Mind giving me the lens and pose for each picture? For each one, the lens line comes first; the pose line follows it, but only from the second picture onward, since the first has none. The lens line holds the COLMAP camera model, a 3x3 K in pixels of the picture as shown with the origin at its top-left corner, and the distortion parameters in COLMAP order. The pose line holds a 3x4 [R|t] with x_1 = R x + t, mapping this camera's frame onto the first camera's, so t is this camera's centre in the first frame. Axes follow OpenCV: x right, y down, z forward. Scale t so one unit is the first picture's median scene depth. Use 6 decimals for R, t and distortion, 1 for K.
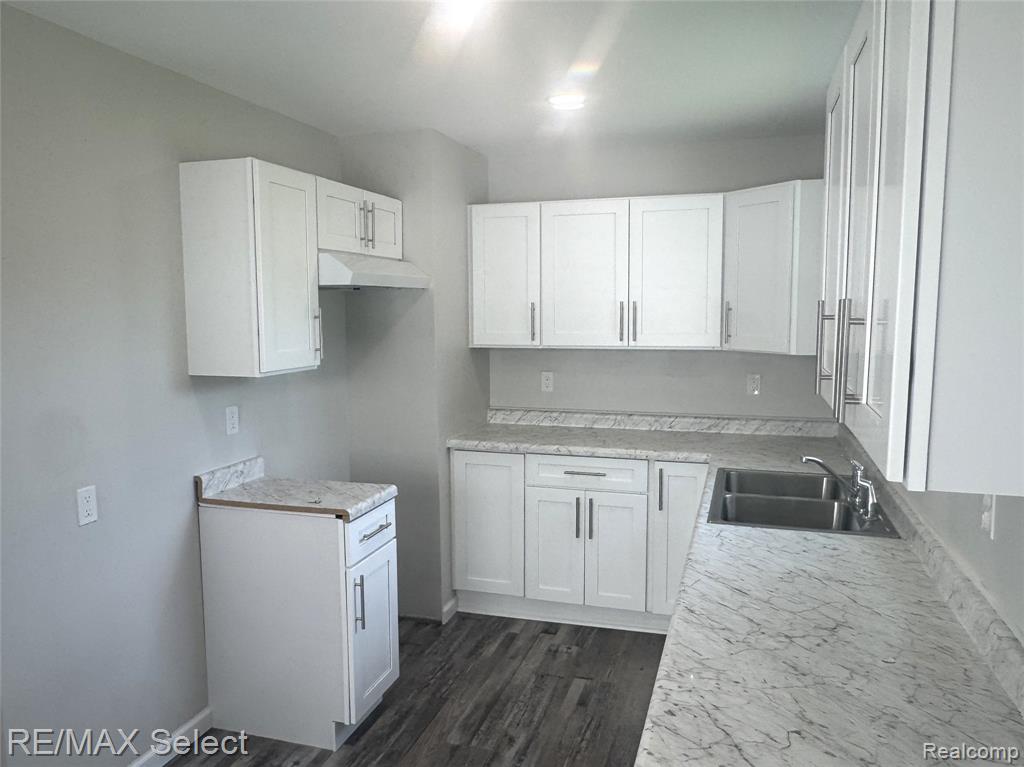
lens RADIAL K [[769.7, 0, 512.0], [0, 769.7, 387.7], [0, 0, 1]] dist [-0.003180, 0.000974]
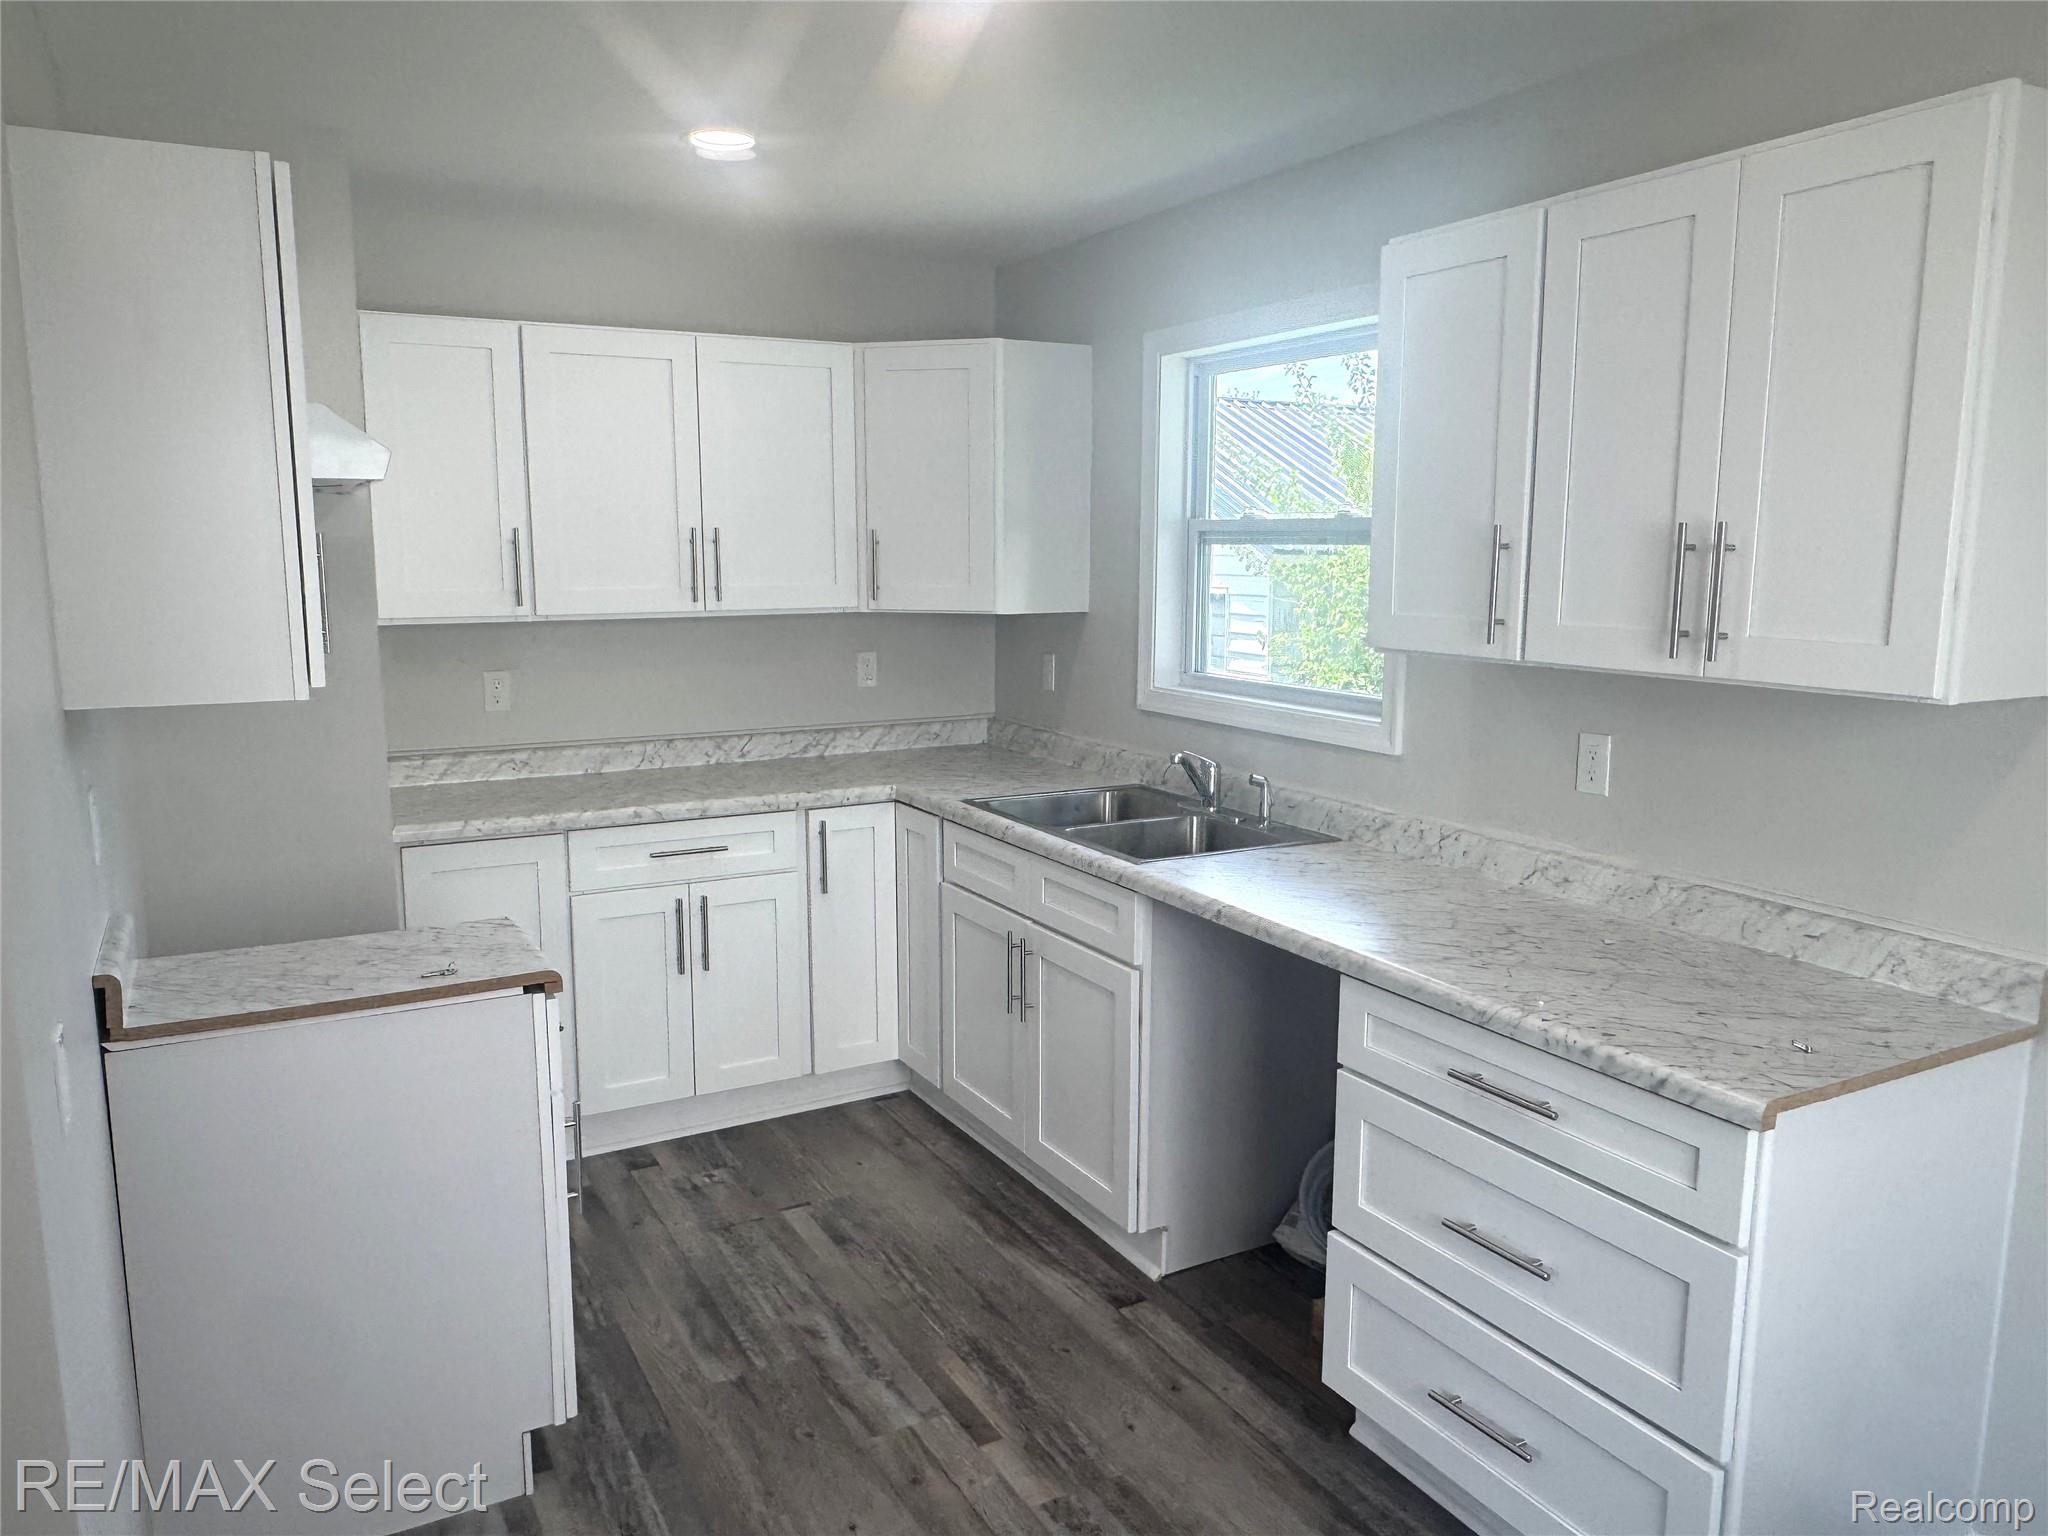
lens RADIAL K [[1446.8, 0, 1021.5], [0, 1446.8, 764.1], [0, 0, 1]] dist [-0.010025, 0.002118]
pose [[0.695938, -0.104936, 0.710394, -0.443977], [0.073985, 0.994479, 0.074419, -0.006222], [-0.714281, 0.000768, 0.699859, 0.132951]]
